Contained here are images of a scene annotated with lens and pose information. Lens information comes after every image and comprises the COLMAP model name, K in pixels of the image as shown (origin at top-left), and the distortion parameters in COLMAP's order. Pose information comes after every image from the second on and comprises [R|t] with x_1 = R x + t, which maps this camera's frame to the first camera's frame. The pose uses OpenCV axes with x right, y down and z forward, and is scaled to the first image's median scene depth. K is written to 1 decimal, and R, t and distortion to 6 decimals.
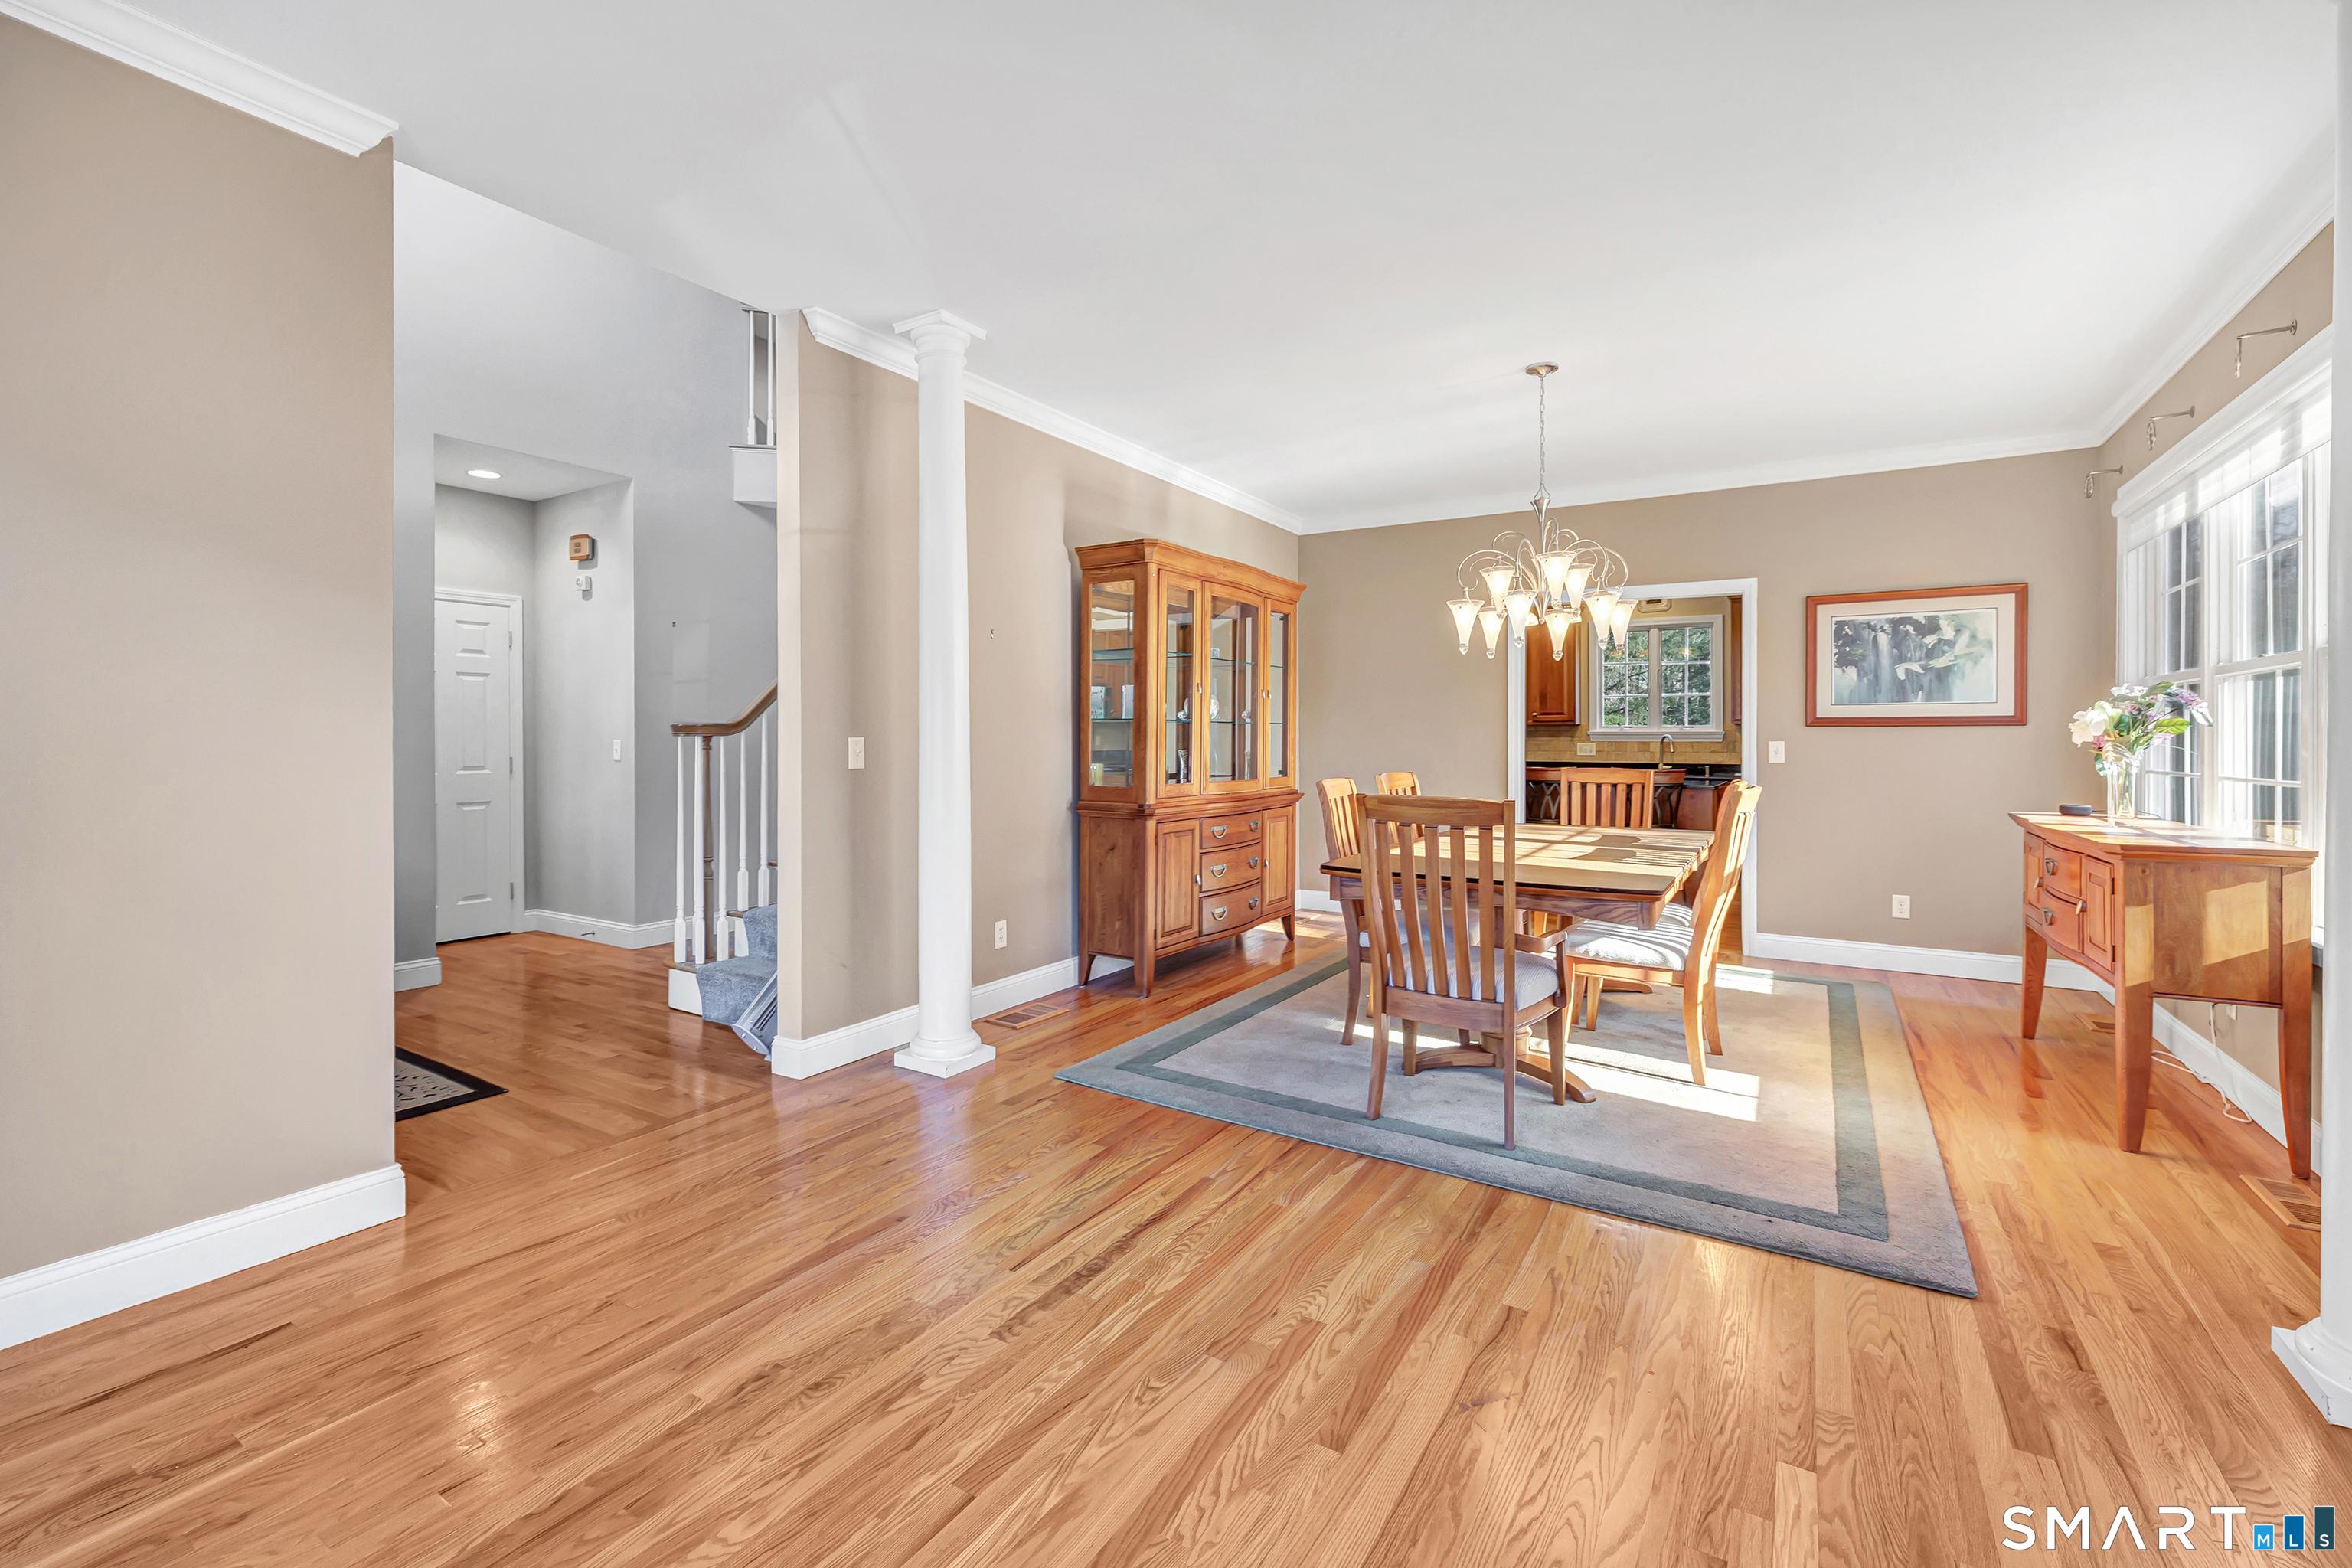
lens RADIAL K [[1004.0, 0, 1176.9], [0, 1004.0, 790.4], [0, 0, 1]] dist [-0.000925, -0.000306]
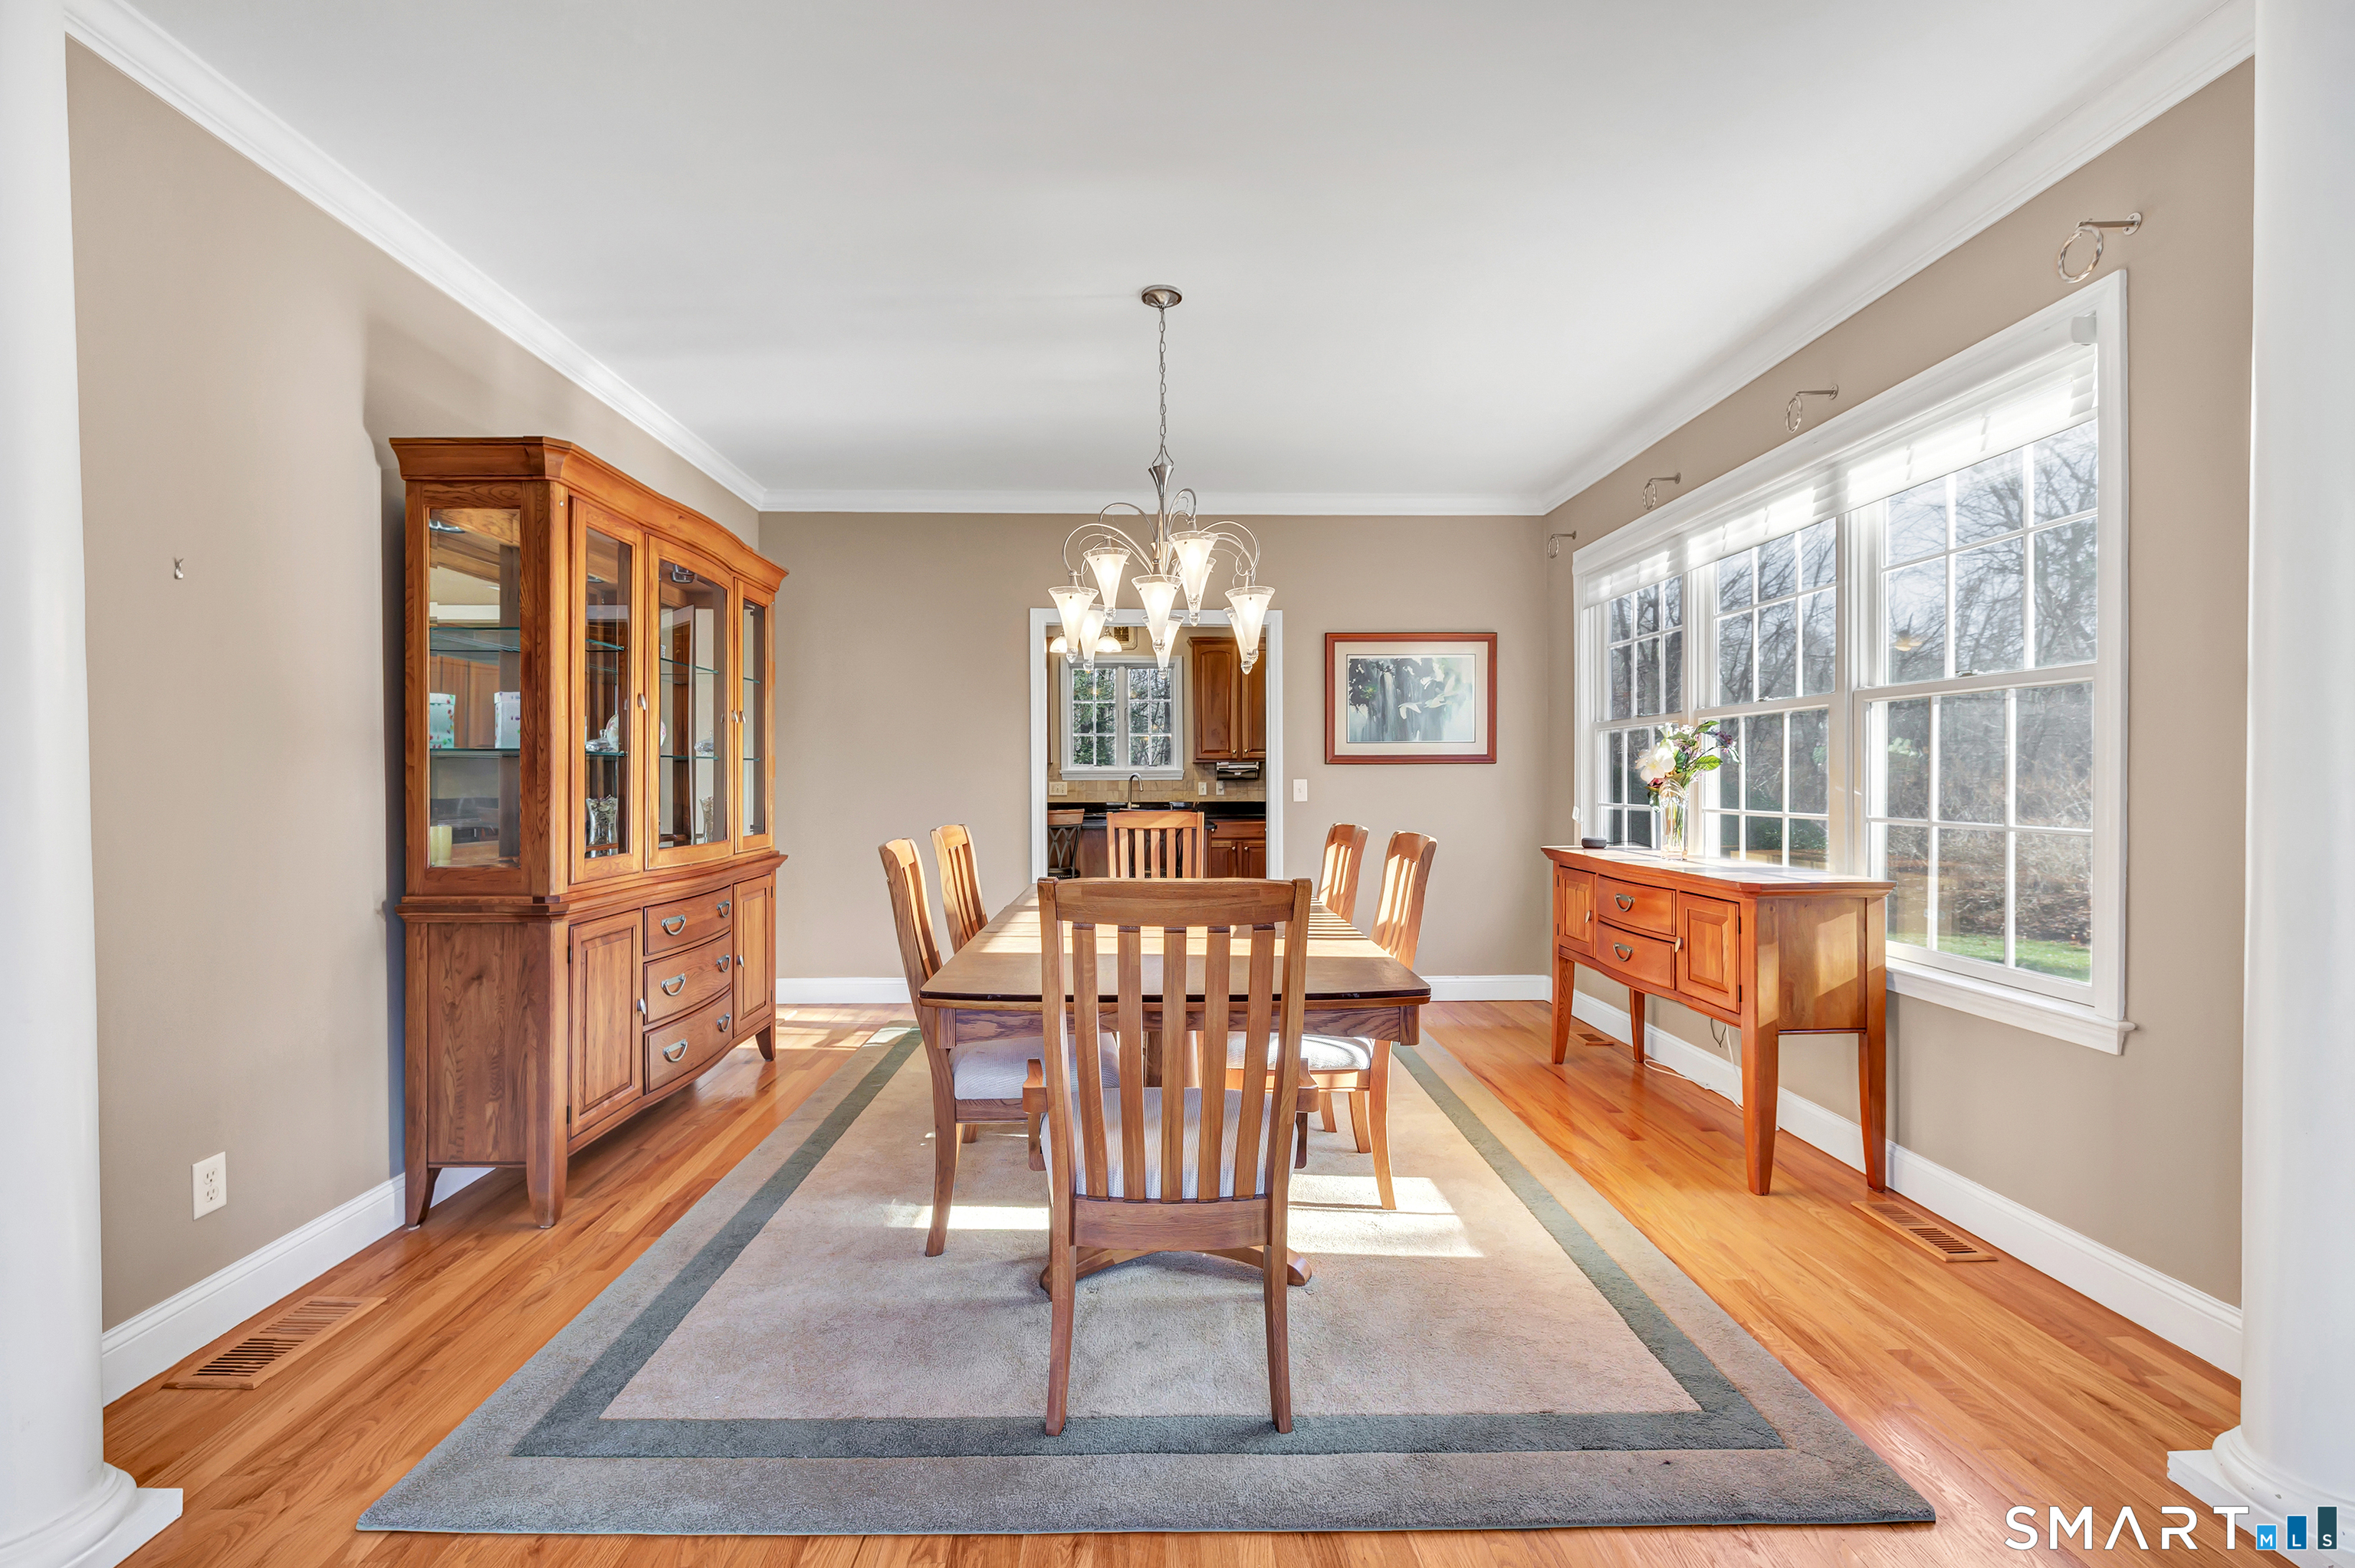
lens RADIAL K [[1005.1, 0, 1178.4], [0, 1005.1, 790.4], [0, 0, 1]] dist [-0.000925, -0.000306]
pose [[0.840497, -0.013179, 0.541656, -0.038253], [0.034383, 0.998987, -0.029046, -0.017374], [-0.540725, 0.043037, 0.840098, 0.304958]]
